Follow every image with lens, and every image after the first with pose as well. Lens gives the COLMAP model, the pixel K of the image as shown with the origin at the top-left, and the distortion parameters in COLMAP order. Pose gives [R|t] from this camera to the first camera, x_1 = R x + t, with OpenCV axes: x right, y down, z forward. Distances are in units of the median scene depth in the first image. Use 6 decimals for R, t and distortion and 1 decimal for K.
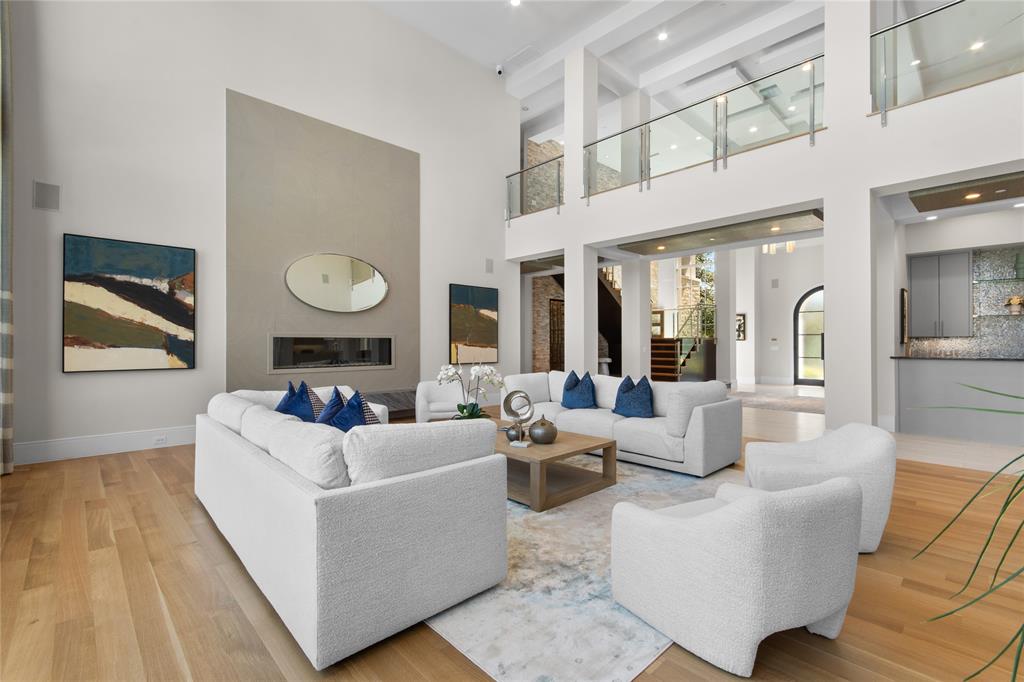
lens RADIAL K [[451.6, 0, 510.6], [0, 451.6, 335.5], [0, 0, 1]] dist [0.003400, 0.000592]
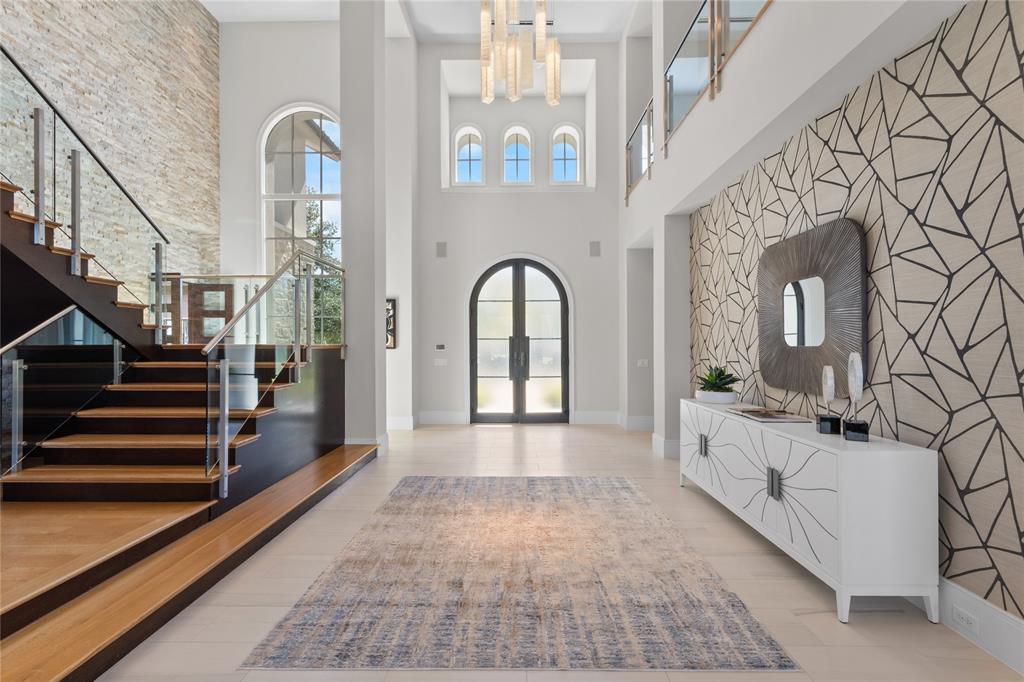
lens RADIAL K [[451.6, 0, 510.4], [0, 451.6, 342.0], [0, 0, 1]] dist [0.003400, 0.000592]
pose [[0.702793, 0.004058, 0.711383, 0.236370], [-0.010459, 0.999935, 0.004629, -0.001051], [-0.711318, -0.010693, 0.702789, 0.534024]]
